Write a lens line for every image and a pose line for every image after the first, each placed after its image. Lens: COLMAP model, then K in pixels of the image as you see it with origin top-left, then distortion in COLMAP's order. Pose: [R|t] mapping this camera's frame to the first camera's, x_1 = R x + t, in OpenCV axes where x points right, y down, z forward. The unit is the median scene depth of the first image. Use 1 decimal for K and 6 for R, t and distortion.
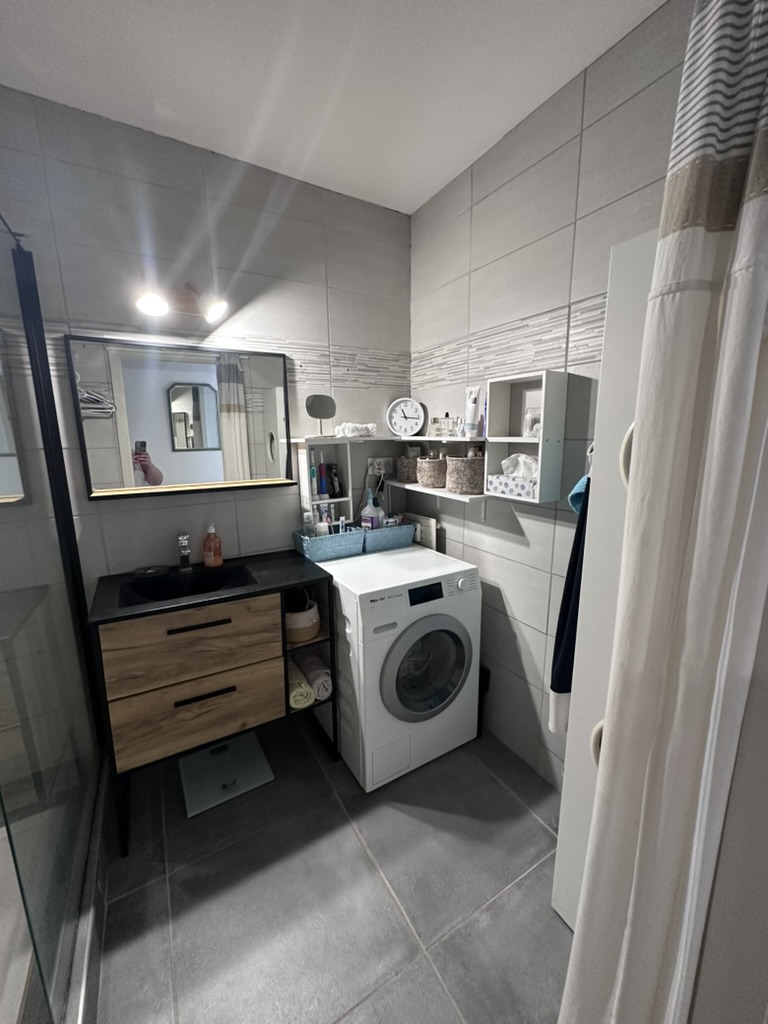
lens RADIAL K [[404.8, 0, 384.8], [0, 404.8, 512.8], [0, 0, 1]] dist [-0.000807, 0.000077]
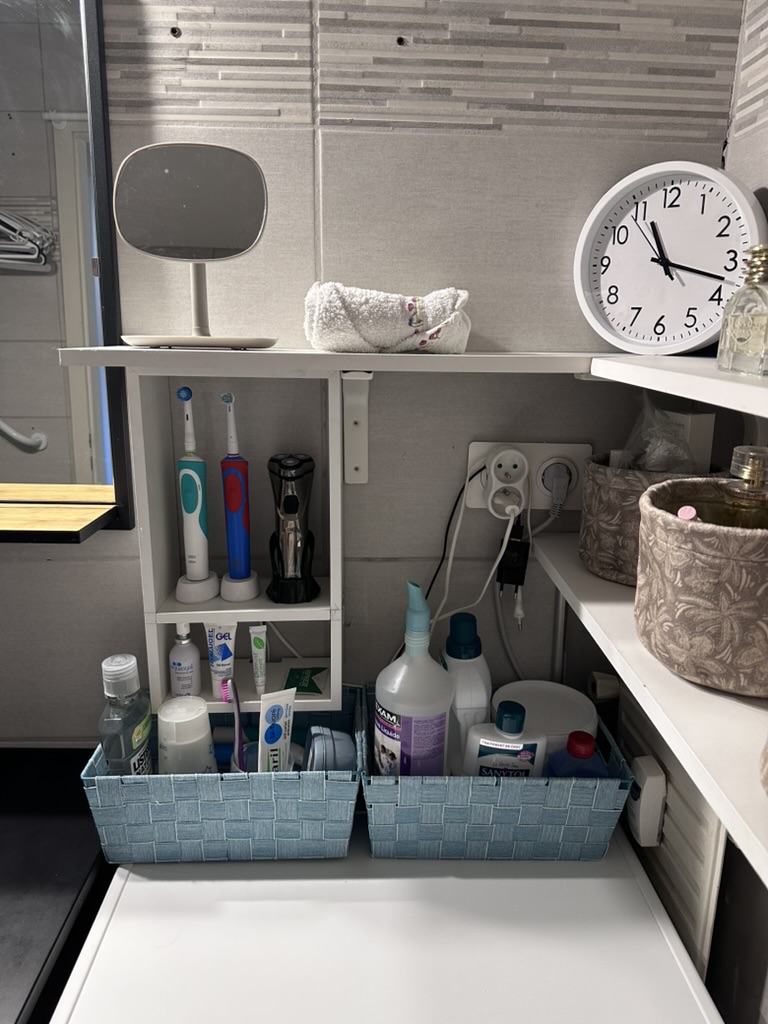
lens RADIAL K [[733.8, 0, 384.0], [0, 733.8, 512.0], [0, 0, 1]] dist [-0.000952, -0.005432]
pose [[0.874974, 0.149734, -0.460434, 0.145720], [-0.124040, 0.988564, 0.085767, -0.155711], [0.468010, -0.017932, 0.883541, 0.749752]]
